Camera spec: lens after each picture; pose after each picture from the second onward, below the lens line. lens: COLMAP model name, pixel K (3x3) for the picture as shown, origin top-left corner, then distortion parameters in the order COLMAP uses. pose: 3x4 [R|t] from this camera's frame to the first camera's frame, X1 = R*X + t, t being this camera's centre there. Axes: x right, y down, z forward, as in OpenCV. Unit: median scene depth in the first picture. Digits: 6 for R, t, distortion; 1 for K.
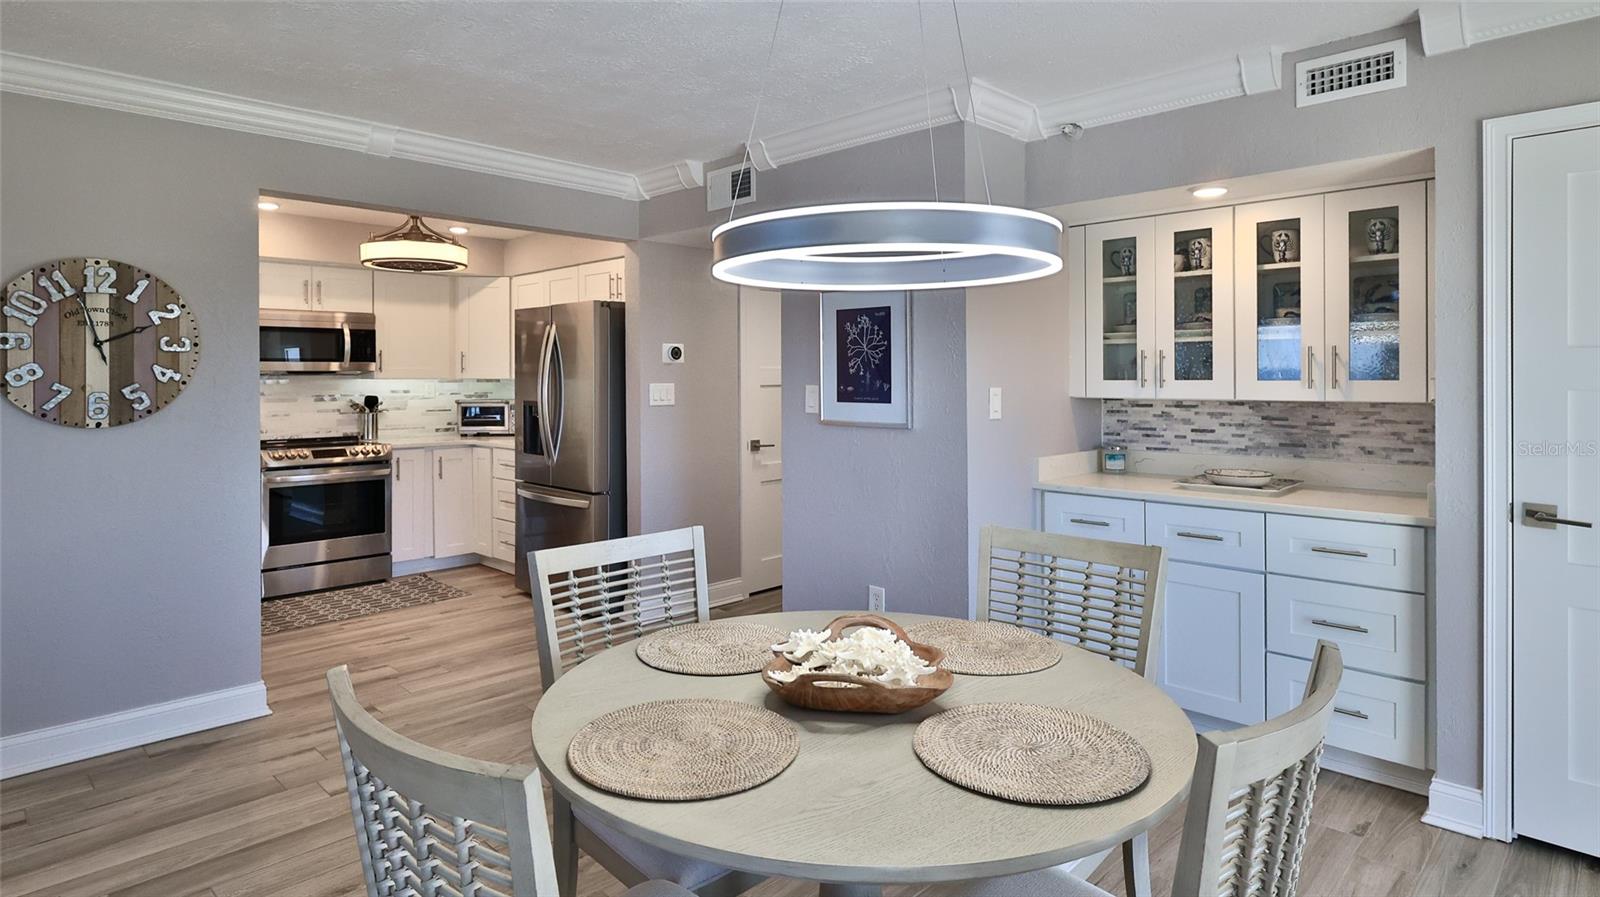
lens RADIAL K [[849.5, 0, 801.6], [0, 849.5, 376.2], [0, 0, 1]] dist [-0.000364, 0.000023]
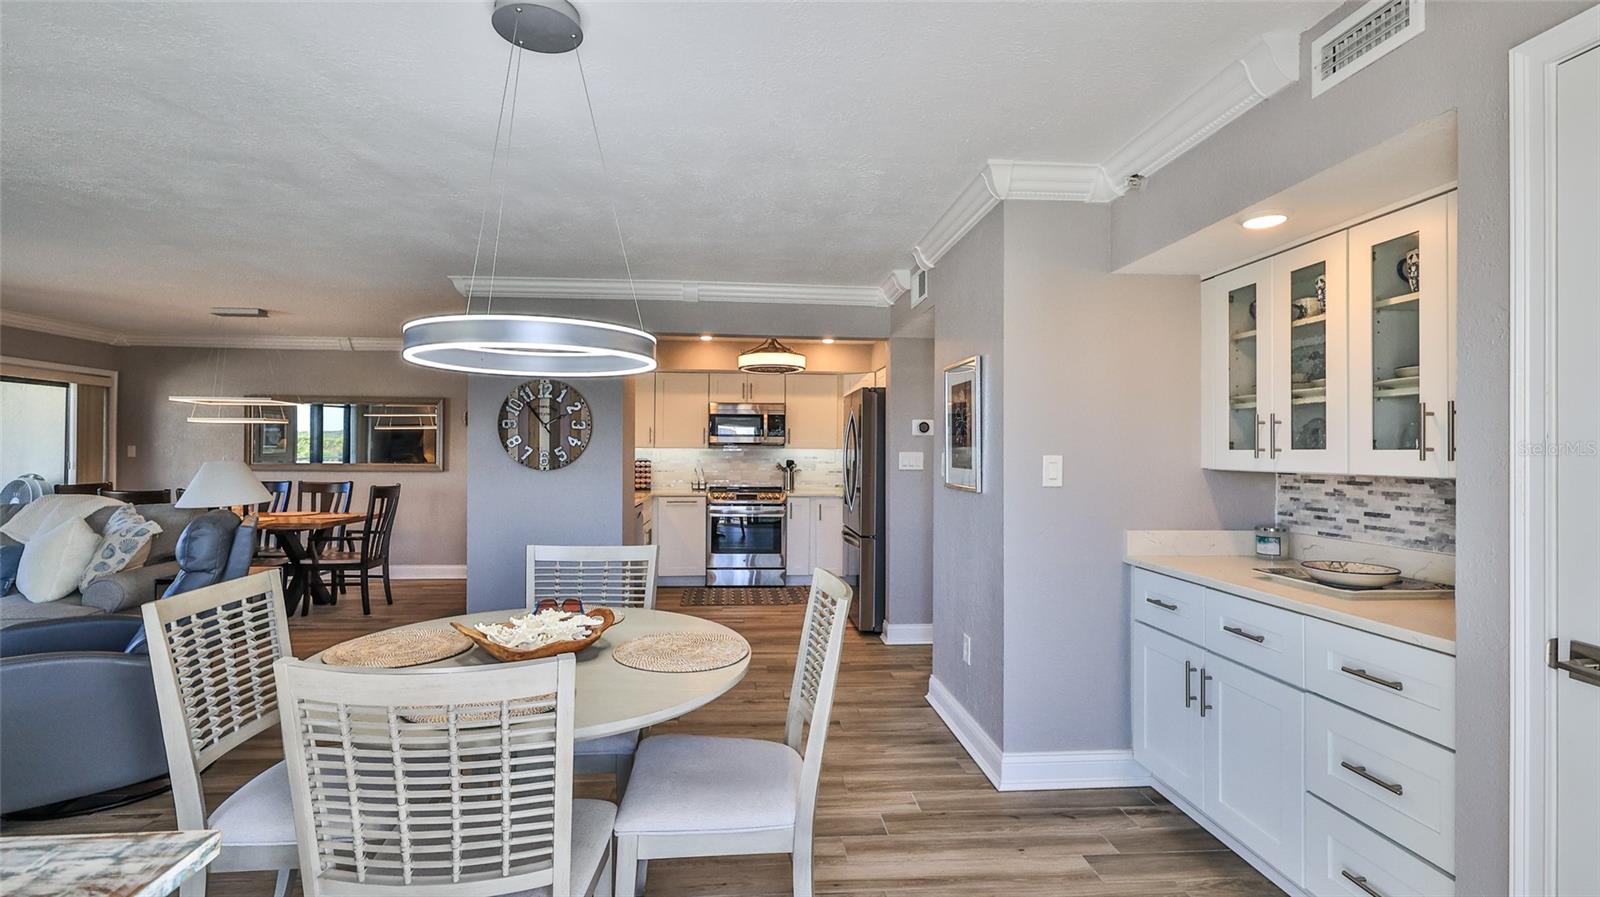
lens RADIAL K [[703.8, 0, 800.0], [0, 703.8, 448.5], [0, 0, 1]] dist [-0.001322, -0.000425]
pose [[0.761621, 0.005945, -0.647996, 0.497883], [-0.009678, 0.999951, -0.002201, 0.009355], [0.647951, 0.007948, 0.761641, 0.157318]]
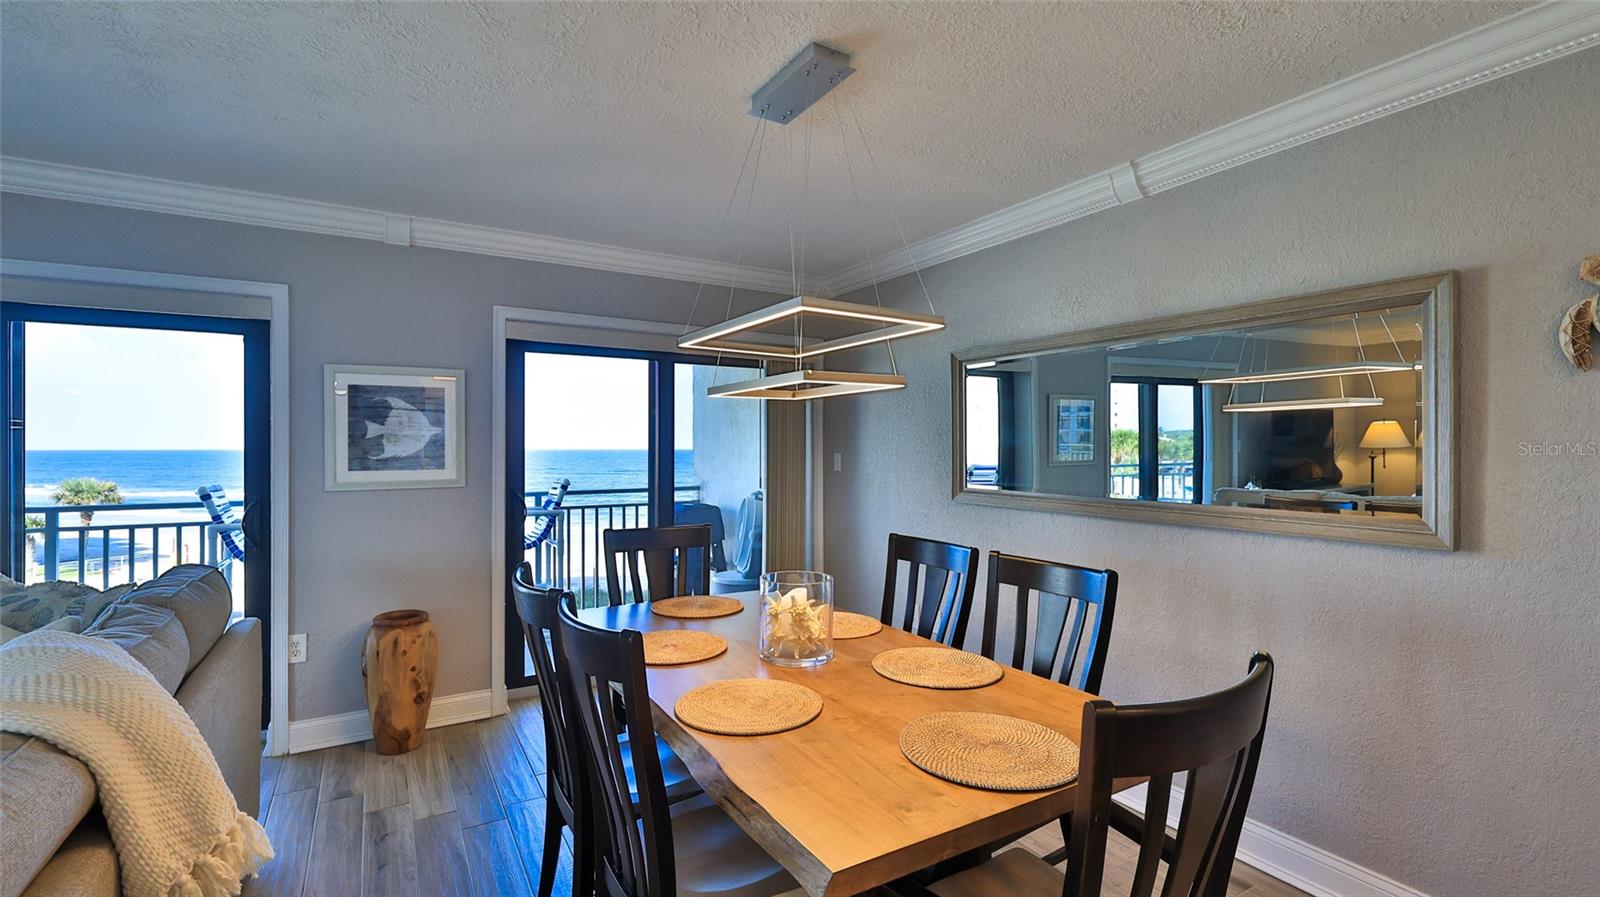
lens RADIAL K [[703.8, 0, 800.0], [0, 703.8, 448.5], [0, 0, 1]] dist [-0.001322, -0.000425]
pose [[-0.246710, 0.005387, -0.969074, -0.952268], [-0.001936, 0.999980, 0.006051, 0.001800], [0.969087, 0.003369, -0.246694, 0.680428]]
